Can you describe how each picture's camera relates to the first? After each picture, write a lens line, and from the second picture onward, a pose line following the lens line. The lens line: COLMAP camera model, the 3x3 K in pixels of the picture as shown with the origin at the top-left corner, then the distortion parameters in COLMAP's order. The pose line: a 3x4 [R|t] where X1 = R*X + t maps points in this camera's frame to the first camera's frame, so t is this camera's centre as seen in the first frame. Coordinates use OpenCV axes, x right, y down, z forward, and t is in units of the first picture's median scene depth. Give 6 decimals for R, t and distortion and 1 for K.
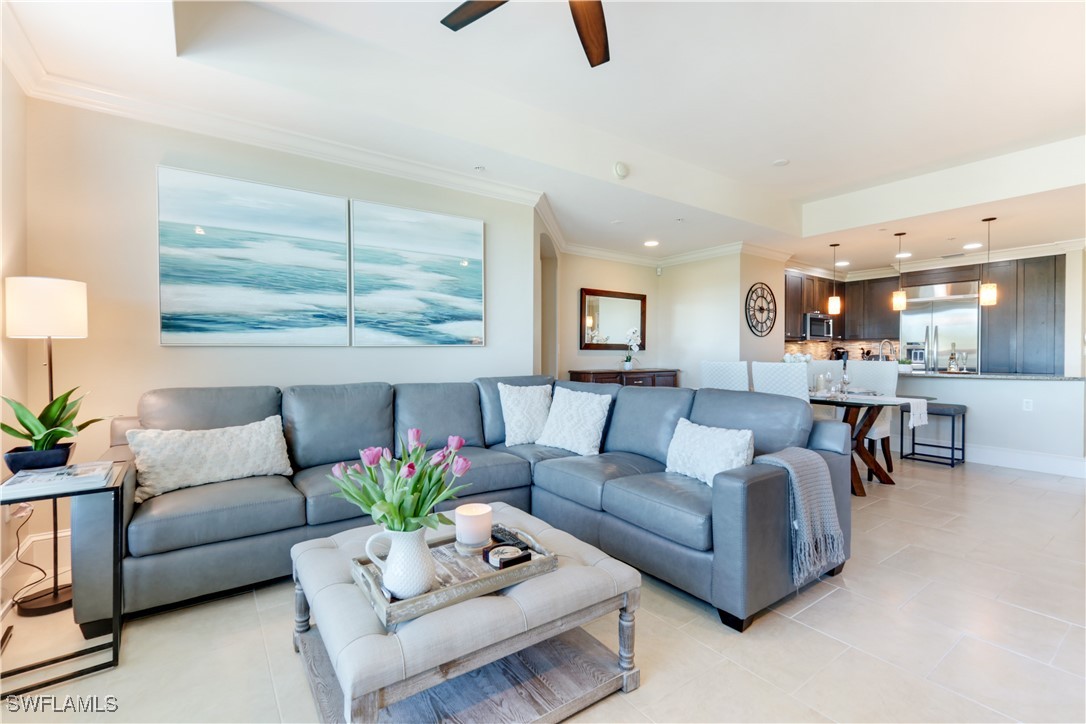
lens RADIAL K [[472.6, 0, 545.4], [0, 472.6, 356.7], [0, 0, 1]] dist [0.001064, 0.000005]
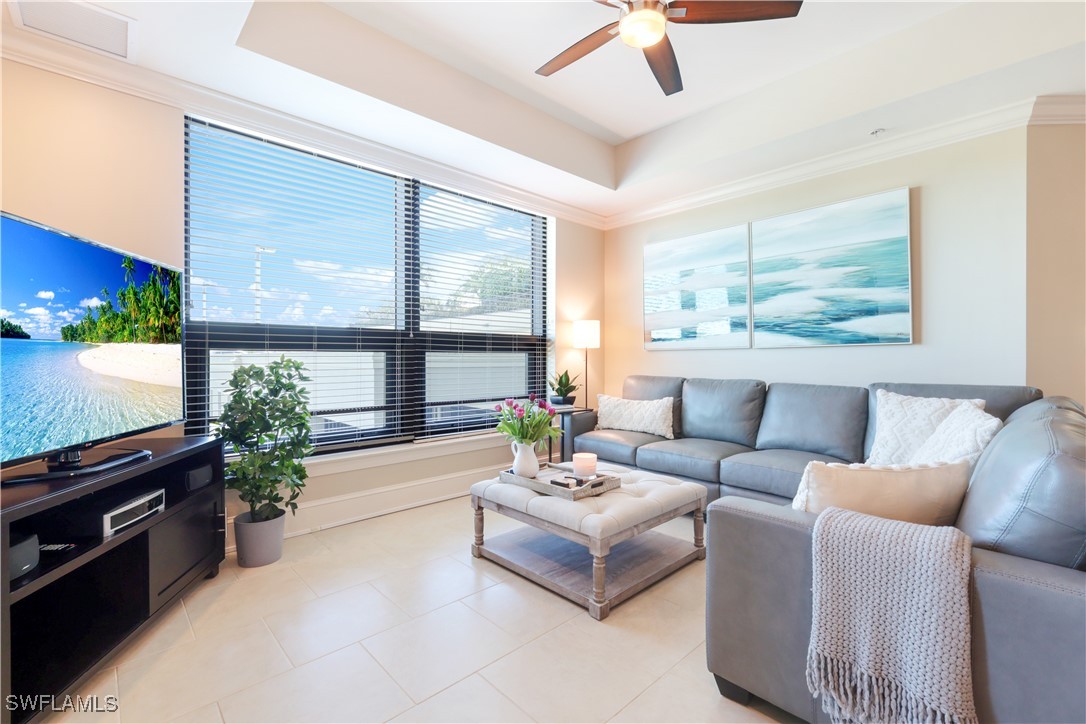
lens RADIAL K [[477.0, 0, 537.3], [0, 477.0, 355.4], [0, 0, 1]] dist [0.001719, -0.000153]
pose [[0.132258, -0.005492, -0.991200, 0.575436], [-0.005823, 0.999963, -0.006317, 0.005339], [0.991198, 0.006607, 0.132221, 0.273275]]
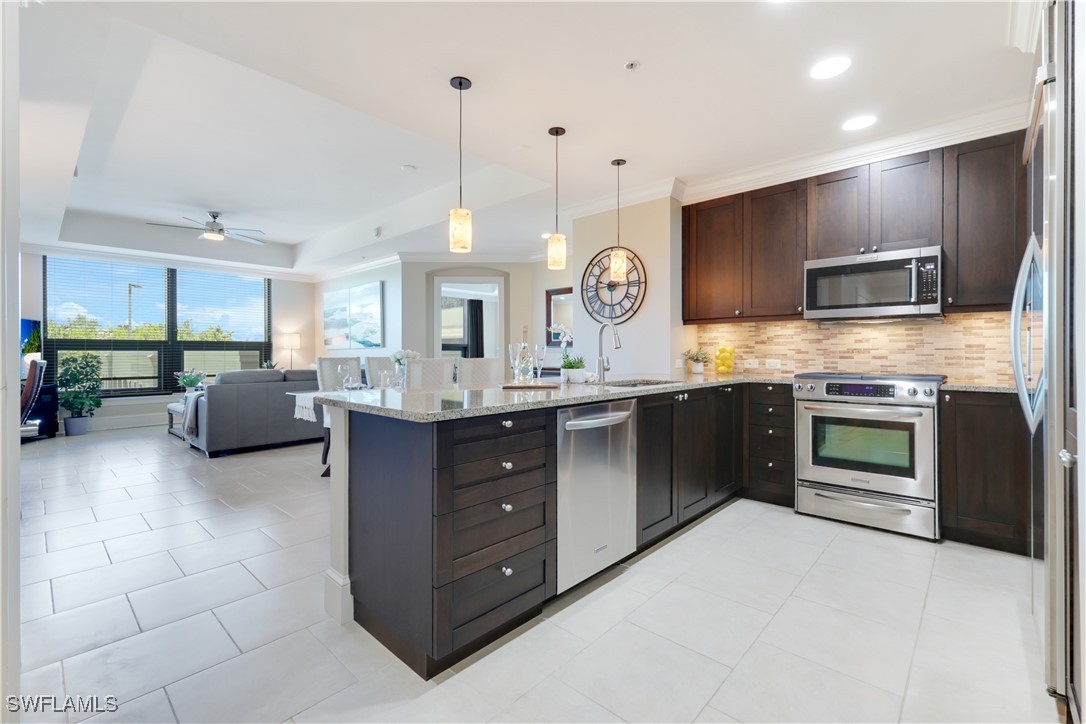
lens RADIAL K [[472.6, 0, 545.4], [0, 472.6, 356.7], [0, 0, 1]] dist [0.001064, 0.000005]
pose [[0.210667, 0.005068, -0.977545, 1.821784], [-0.005586, 0.999976, 0.003980, 0.002994], [0.977542, 0.004622, 0.210691, 1.239556]]
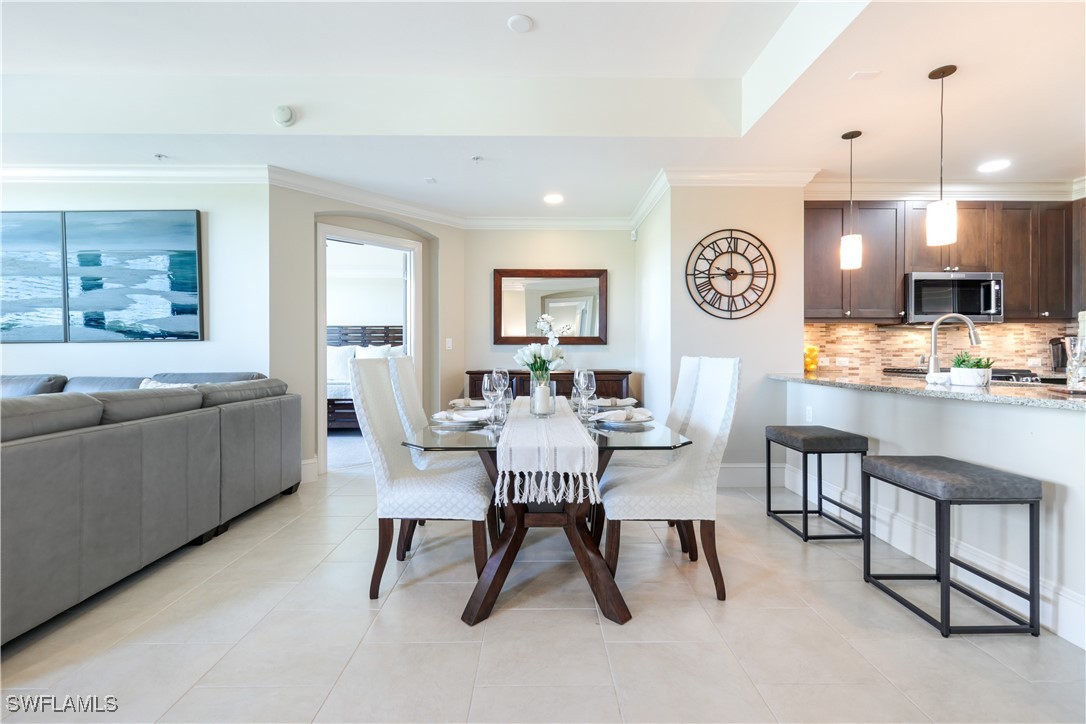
lens RADIAL K [[472.6, 0, 545.4], [0, 472.6, 356.7], [0, 0, 1]] dist [0.001064, 0.000005]
pose [[0.822820, 0.001033, -0.568301, 0.987733], [-0.002028, 0.999997, -0.001119, 0.010555], [0.568298, 0.002074, 0.822820, 0.607275]]
